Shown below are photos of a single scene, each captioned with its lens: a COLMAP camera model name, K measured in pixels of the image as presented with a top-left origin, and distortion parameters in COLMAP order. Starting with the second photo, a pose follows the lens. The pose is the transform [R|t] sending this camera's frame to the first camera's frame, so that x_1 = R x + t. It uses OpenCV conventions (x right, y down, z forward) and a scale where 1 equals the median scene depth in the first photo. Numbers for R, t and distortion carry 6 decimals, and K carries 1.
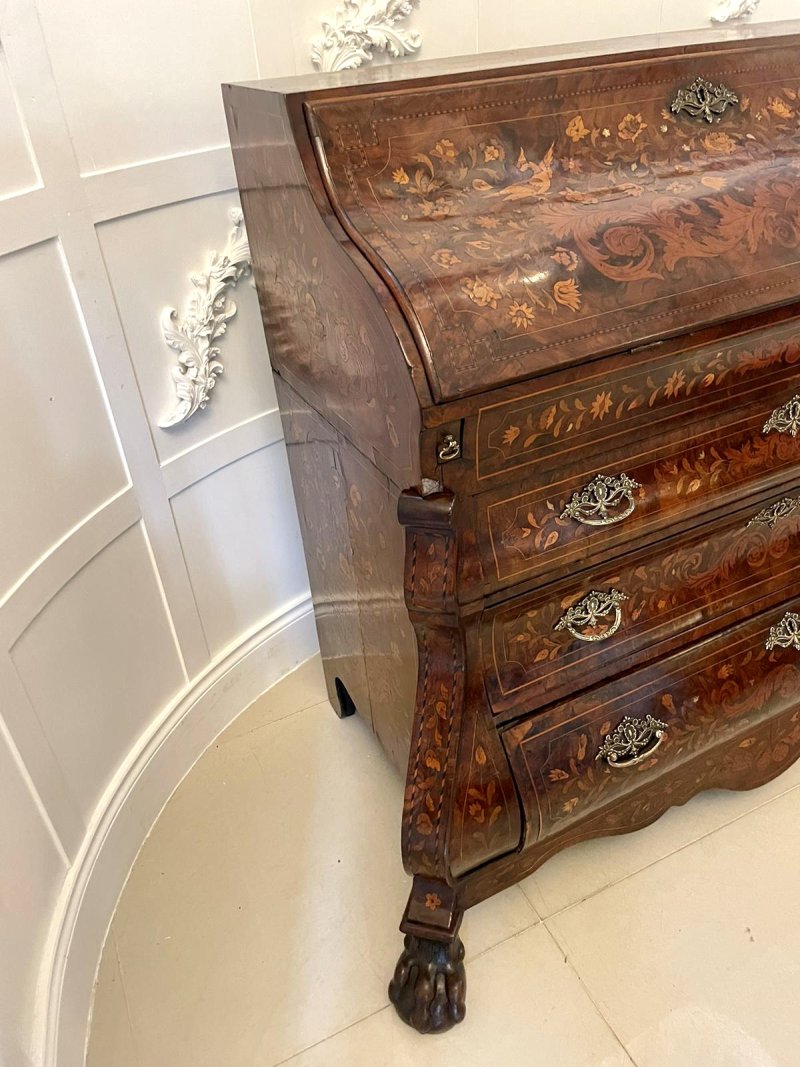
lens RADIAL K [[804.6, 0, 421.5], [0, 804.6, 527.2], [0, 0, 1]] dist [0.114386, -0.128298]
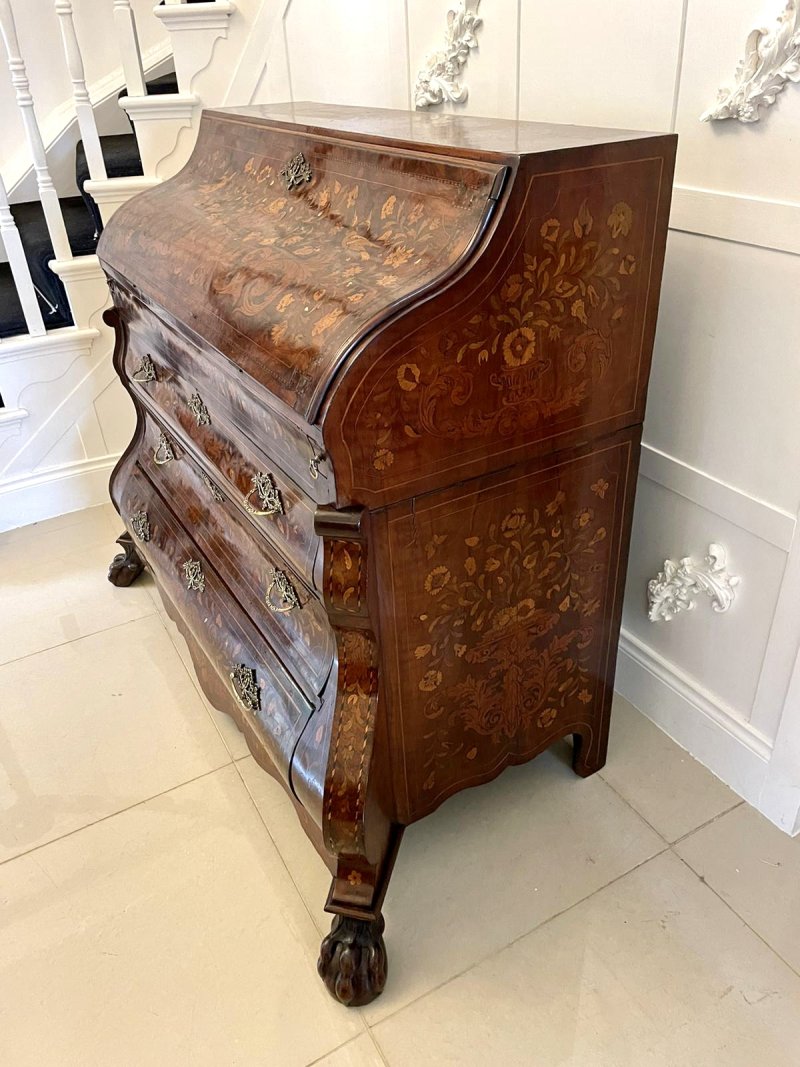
lens RADIAL K [[804.6, 0, 421.5], [0, 804.6, 527.2], [0, 0, 1]] dist [0.114386, -0.128298]
pose [[0.066654, 0.571385, -0.817971, 1.601550], [-0.508762, 0.724679, 0.464760, -0.766215], [0.858323, 0.385174, 0.339001, 0.903499]]
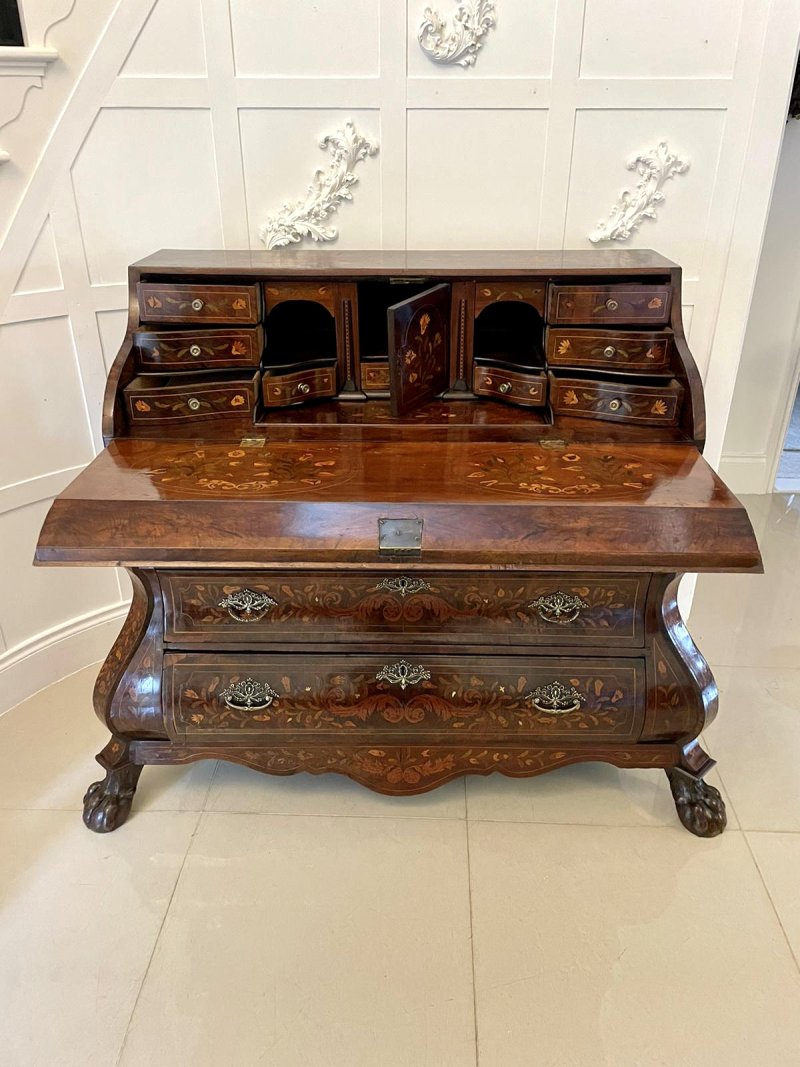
lens RADIAL K [[802.1, 0, 400.0], [0, 802.1, 533.5], [0, 0, 1]] dist [0.093130, -0.120191]
pose [[0.876952, 0.275071, -0.394070, 0.986627], [-0.307589, 0.951299, -0.020468, -0.076132], [0.369249, 0.139161, 0.918852, -0.304542]]
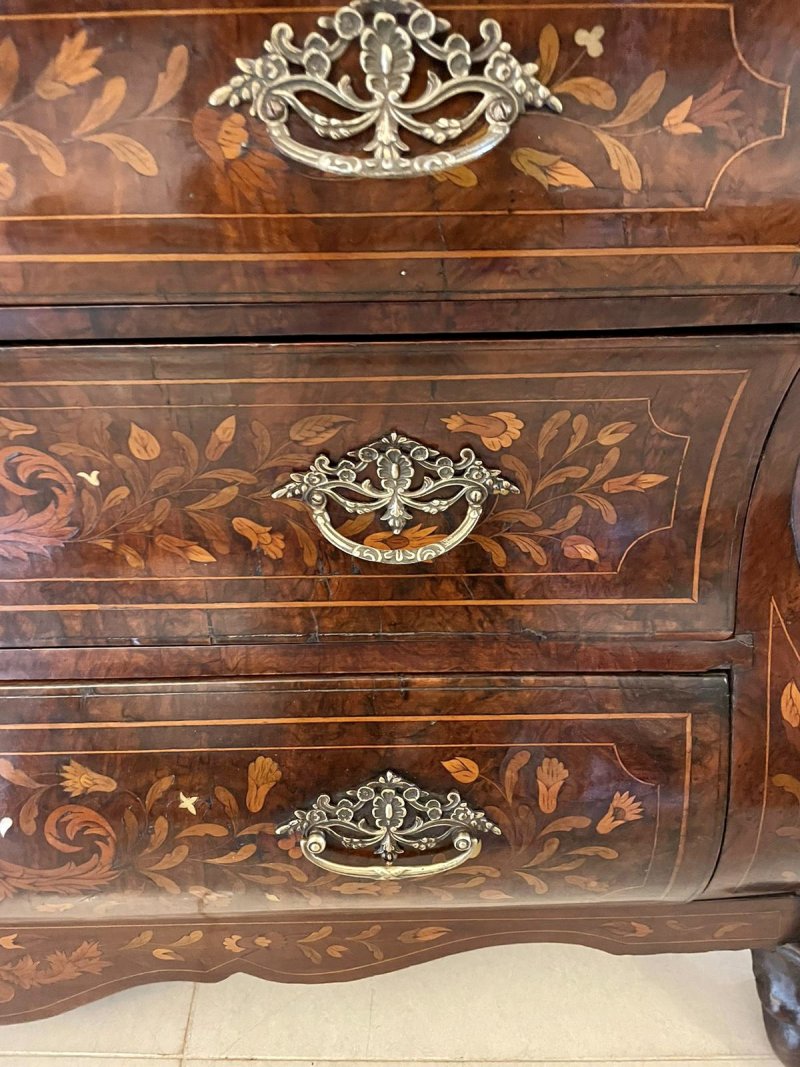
lens RADIAL K [[792.8, 0, 400.0], [0, 792.8, 533.5], [0, 0, 1]] dist [0.094523, -0.123038]
pose [[0.889553, 0.343959, -0.300647, 0.812365], [-0.287293, 0.932883, 0.217236, -0.127708], [0.355189, -0.106869, 0.928666, 0.836213]]
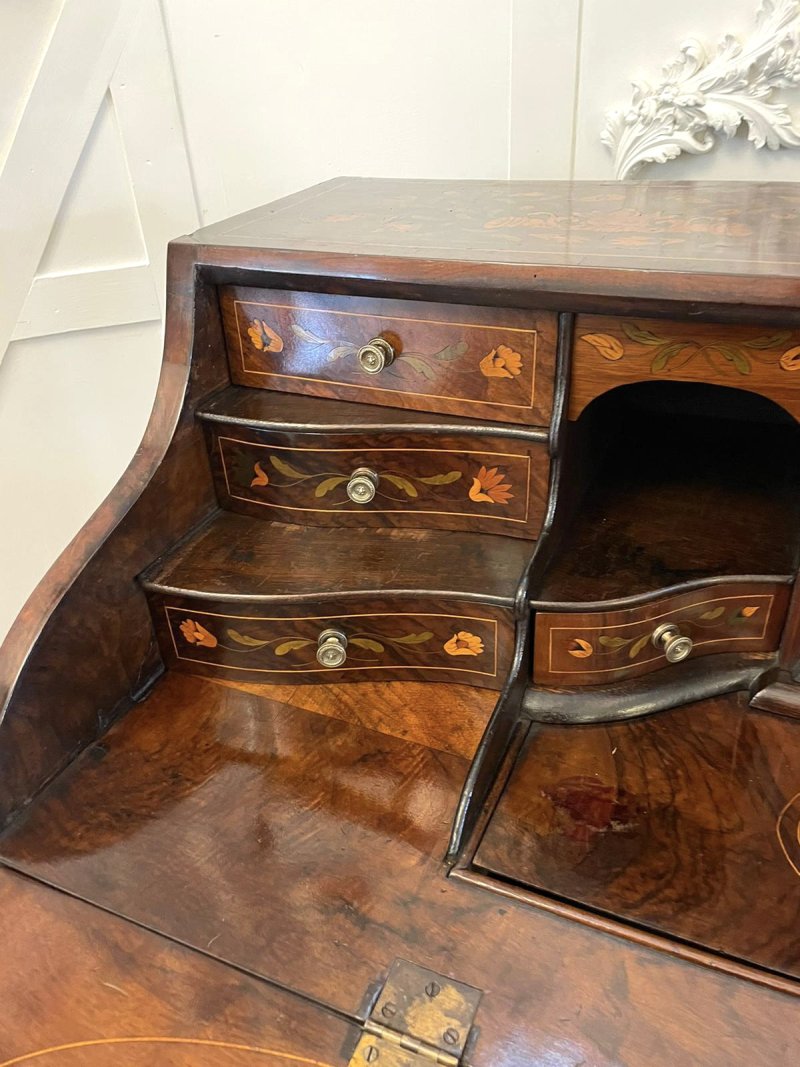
lens RADIAL K [[792.8, 0, 400.0], [0, 792.8, 533.5], [0, 0, 1]] dist [0.094523, -0.123038]
pose [[0.627246, 0.447493, -0.637427, 0.322249], [-0.411131, 0.885373, 0.216994, -0.414966], [0.661464, 0.125957, 0.739324, 0.541407]]
